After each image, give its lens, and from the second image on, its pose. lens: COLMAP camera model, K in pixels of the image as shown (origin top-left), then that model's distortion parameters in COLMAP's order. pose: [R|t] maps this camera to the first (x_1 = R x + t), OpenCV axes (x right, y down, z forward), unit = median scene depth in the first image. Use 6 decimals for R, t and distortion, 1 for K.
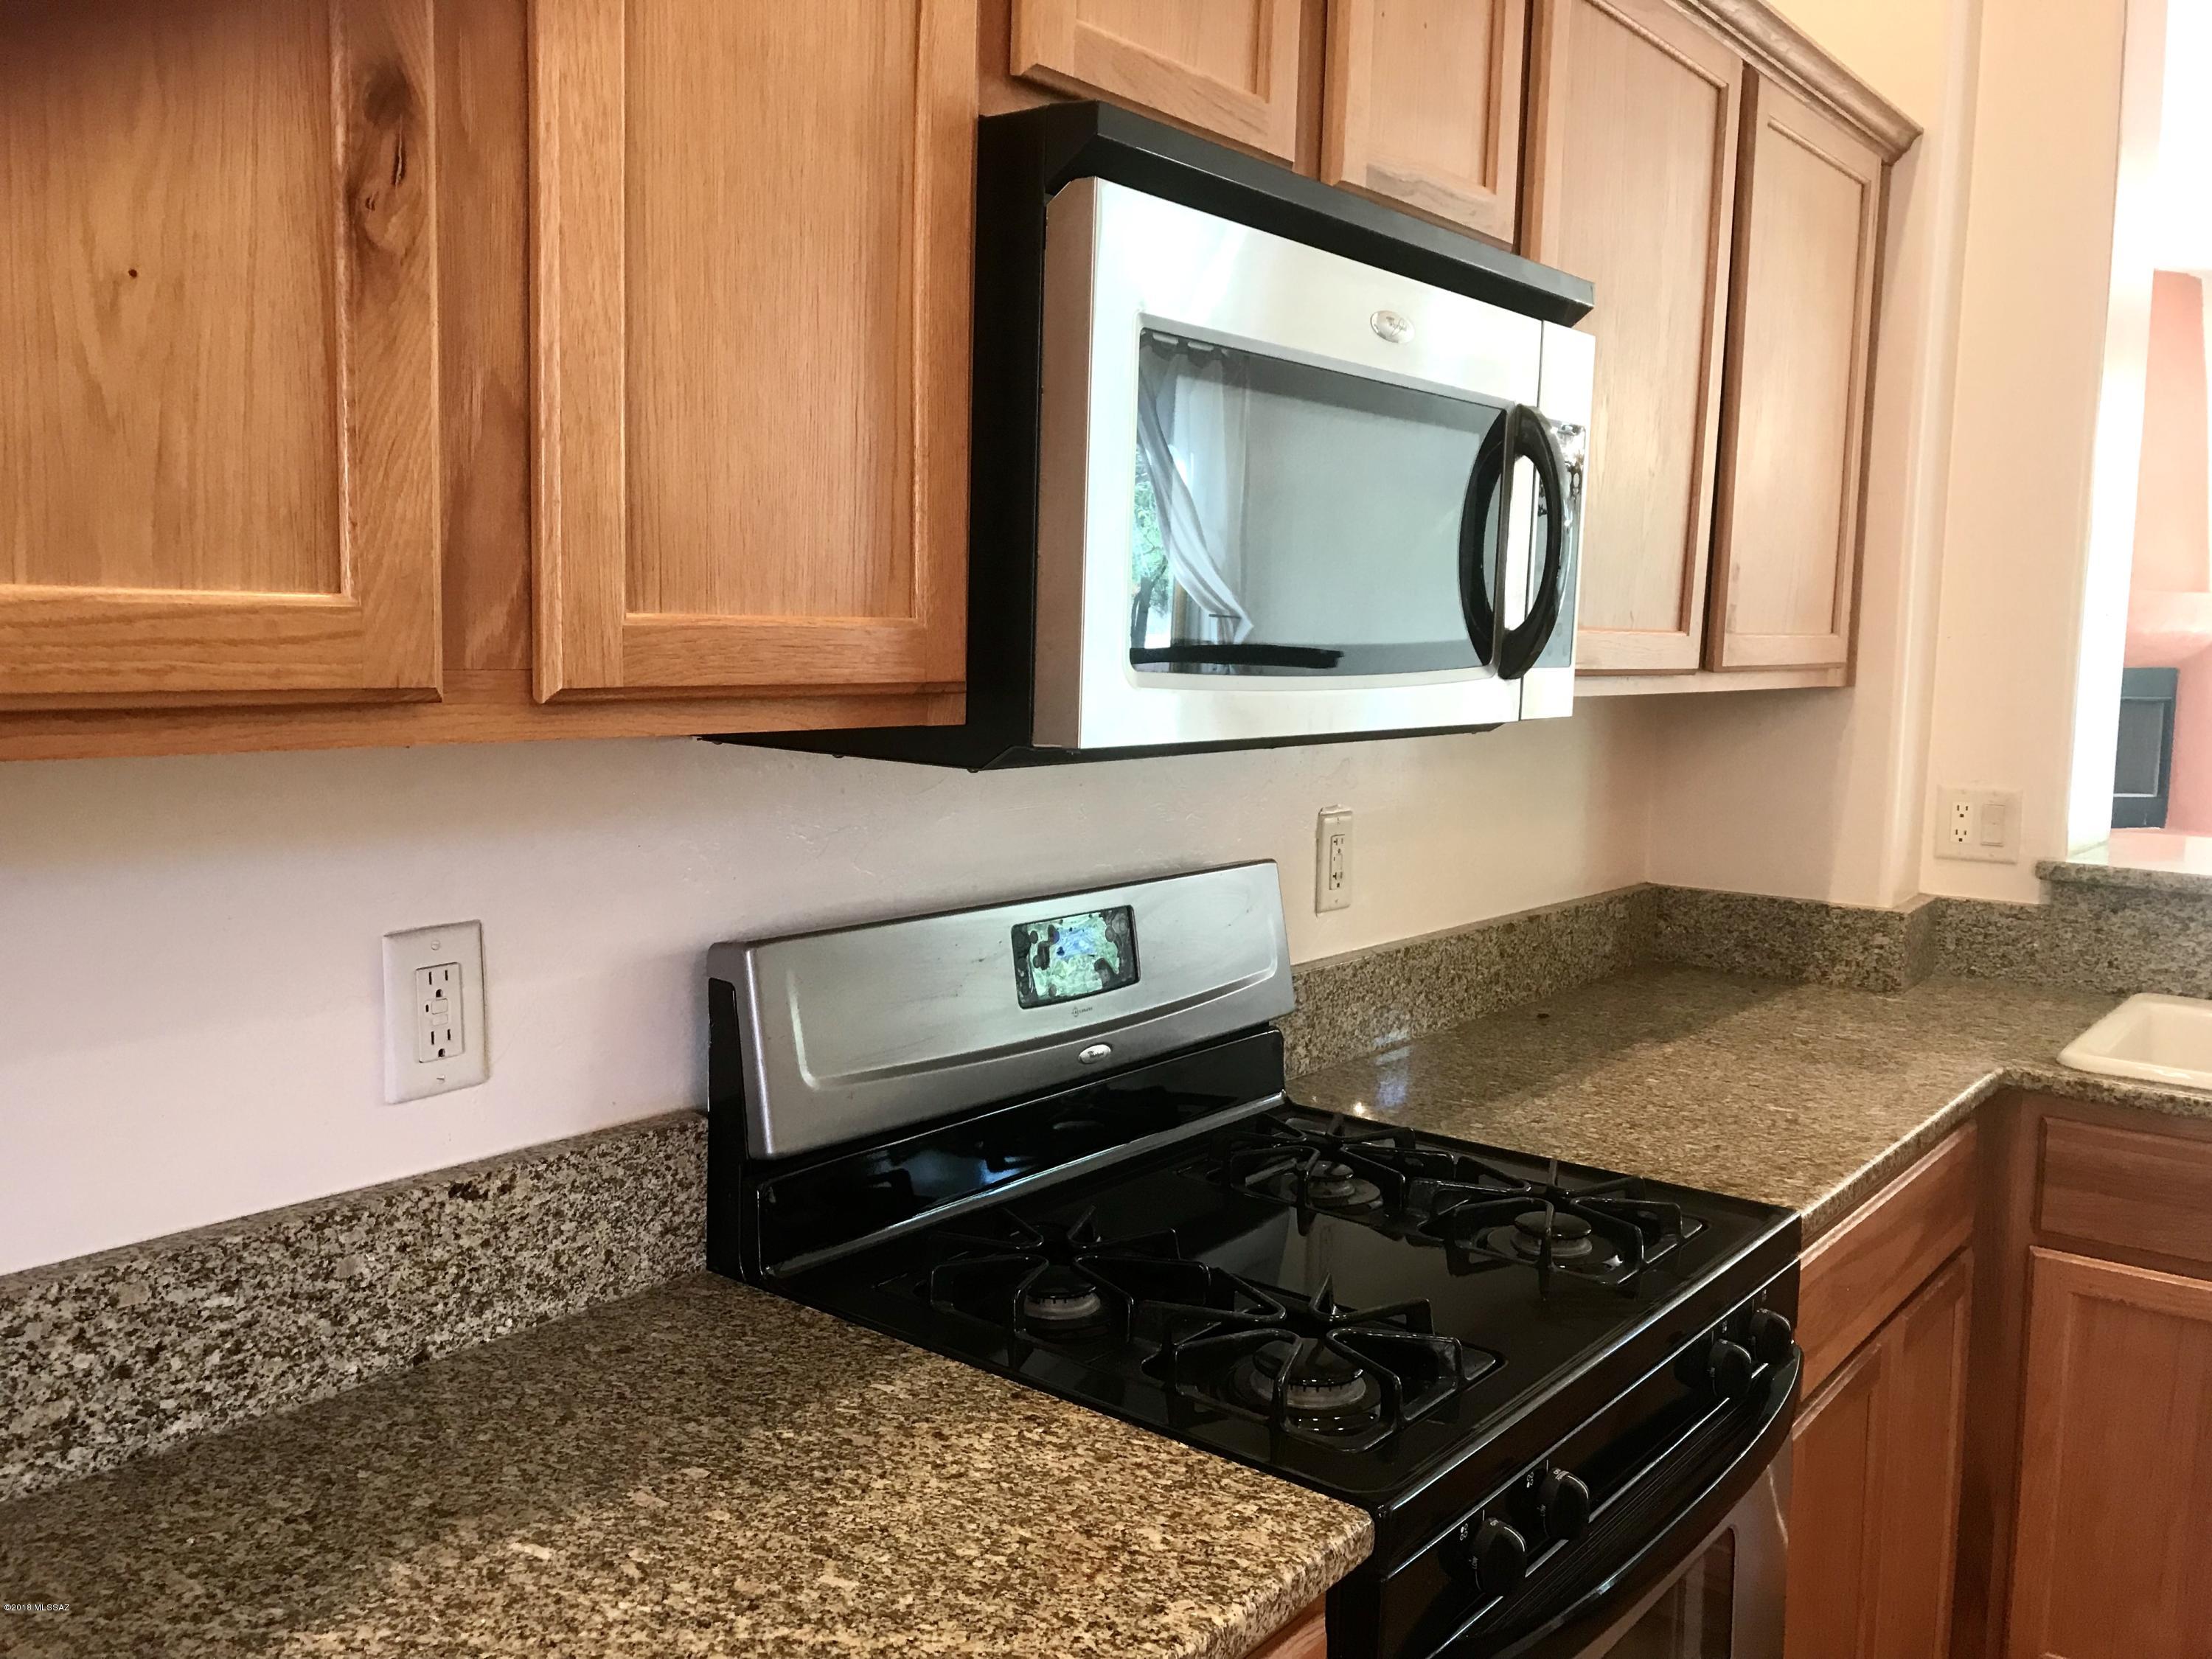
lens RADIAL K [[1818.0, 0, 1100.5], [0, 1818.0, 814.3], [0, 0, 1]] dist [-0.006805, 0.000183]
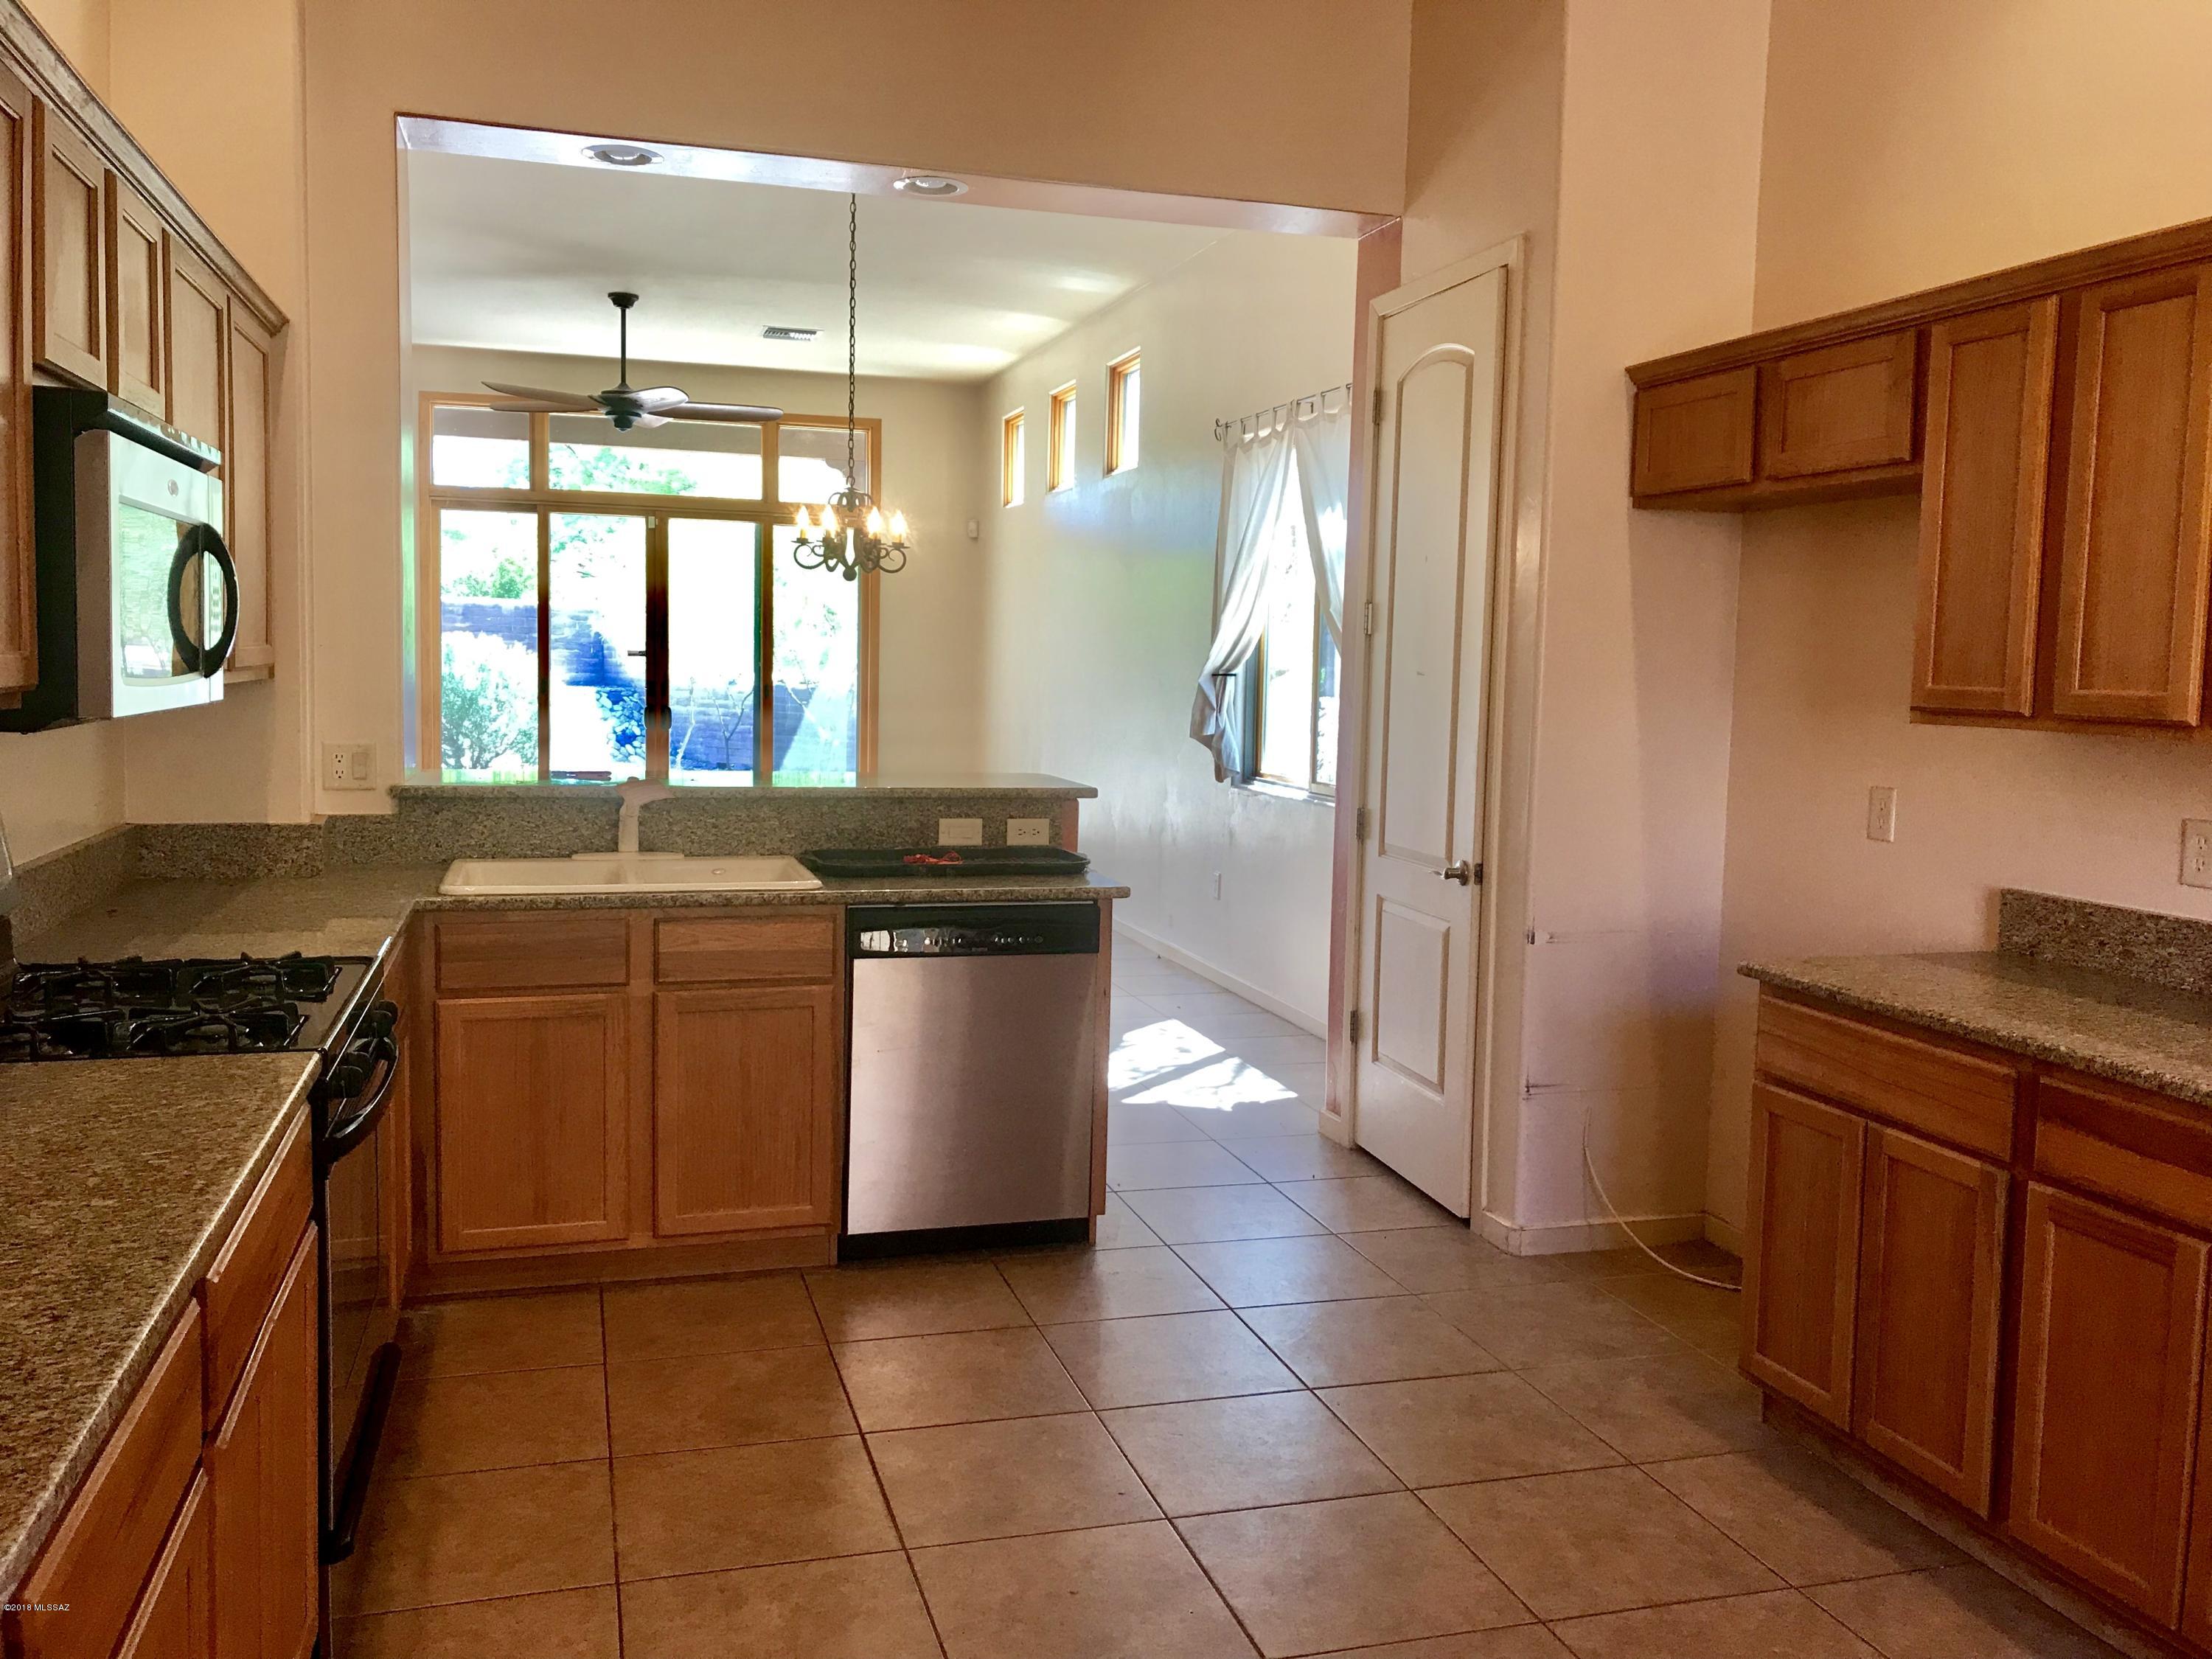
lens RADIAL K [[1818.0, 0, 1100.5], [0, 1818.0, 814.3], [0, 0, 1]] dist [-0.006805, 0.000183]
pose [[0.568952, -0.078469, 0.818619, -0.444517], [0.074463, 0.996264, 0.043745, 0.027658], [-0.818993, 0.036069, 0.572669, -0.431225]]
